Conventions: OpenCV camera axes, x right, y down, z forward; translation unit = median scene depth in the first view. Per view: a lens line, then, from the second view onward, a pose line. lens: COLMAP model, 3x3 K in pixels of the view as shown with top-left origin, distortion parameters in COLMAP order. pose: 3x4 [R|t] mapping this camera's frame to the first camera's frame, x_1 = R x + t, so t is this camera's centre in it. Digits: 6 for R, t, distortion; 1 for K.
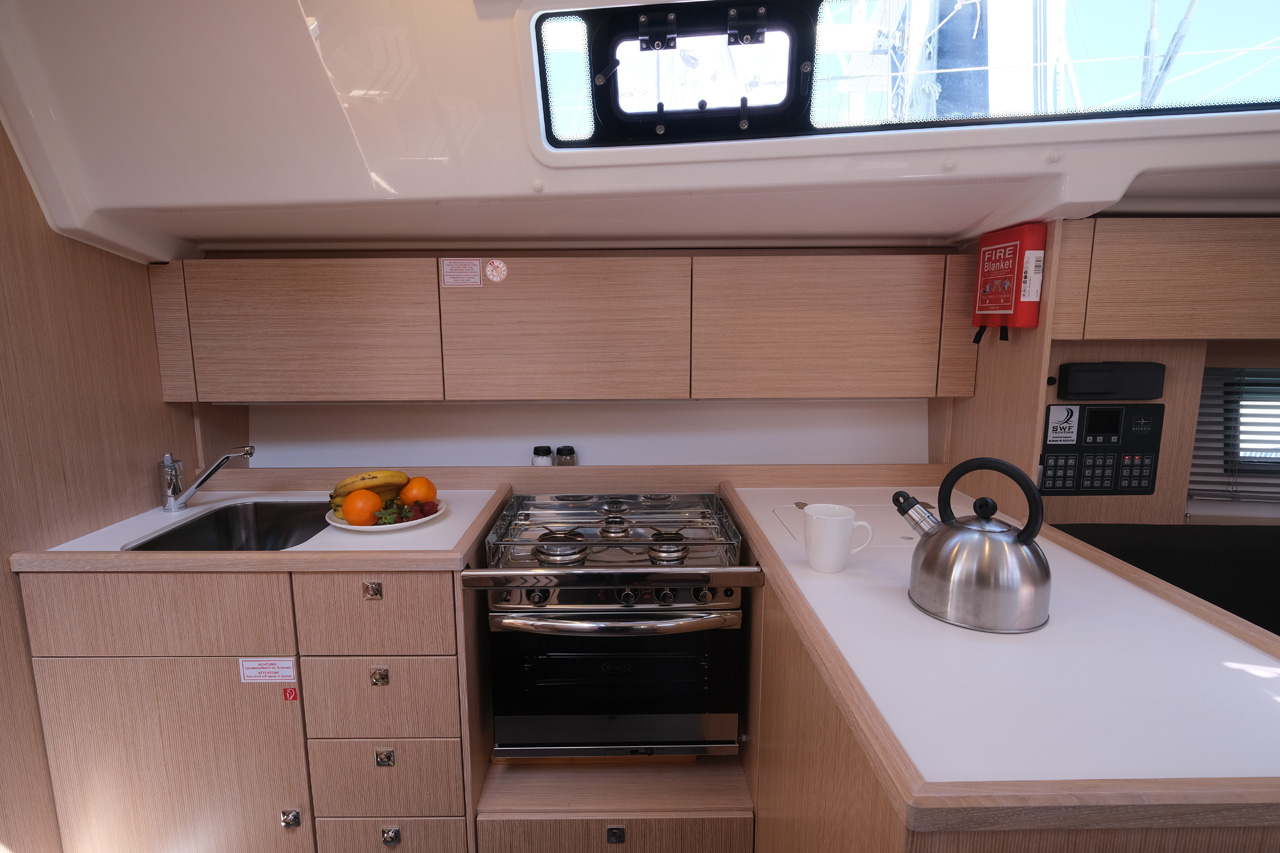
lens RADIAL K [[648.7, 0, 636.6], [0, 648.7, 431.3], [0, 0, 1]] dist [-0.003028, -0.000320]
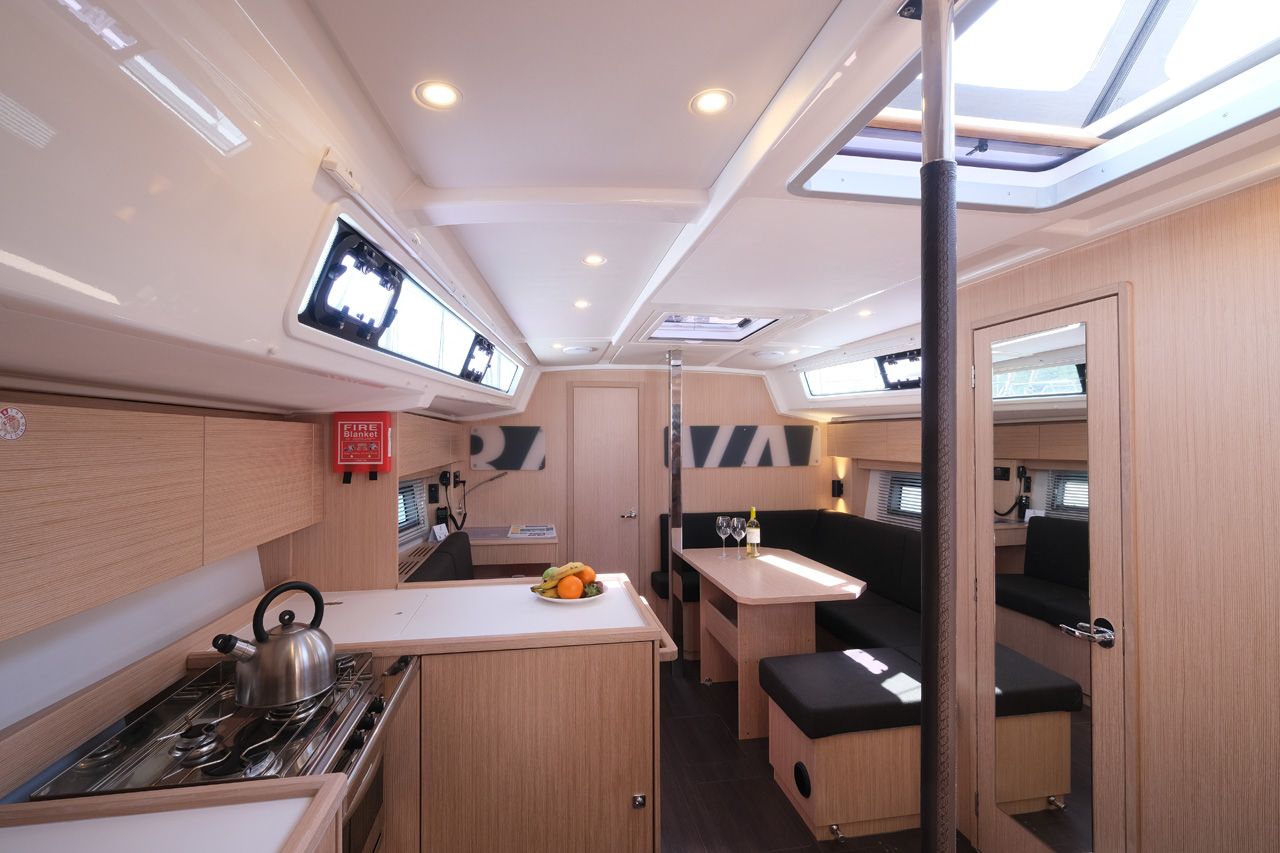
lens RADIAL K [[550.8, 0, 631.3], [0, 550.8, 428.7], [0, 0, 1]] dist [-0.005540, -0.000376]
pose [[-0.162811, 0.024569, 0.986351, -0.885784], [0.168328, 0.985726, 0.003231, -0.161157], [-0.972192, 0.166557, -0.164622, 0.571584]]
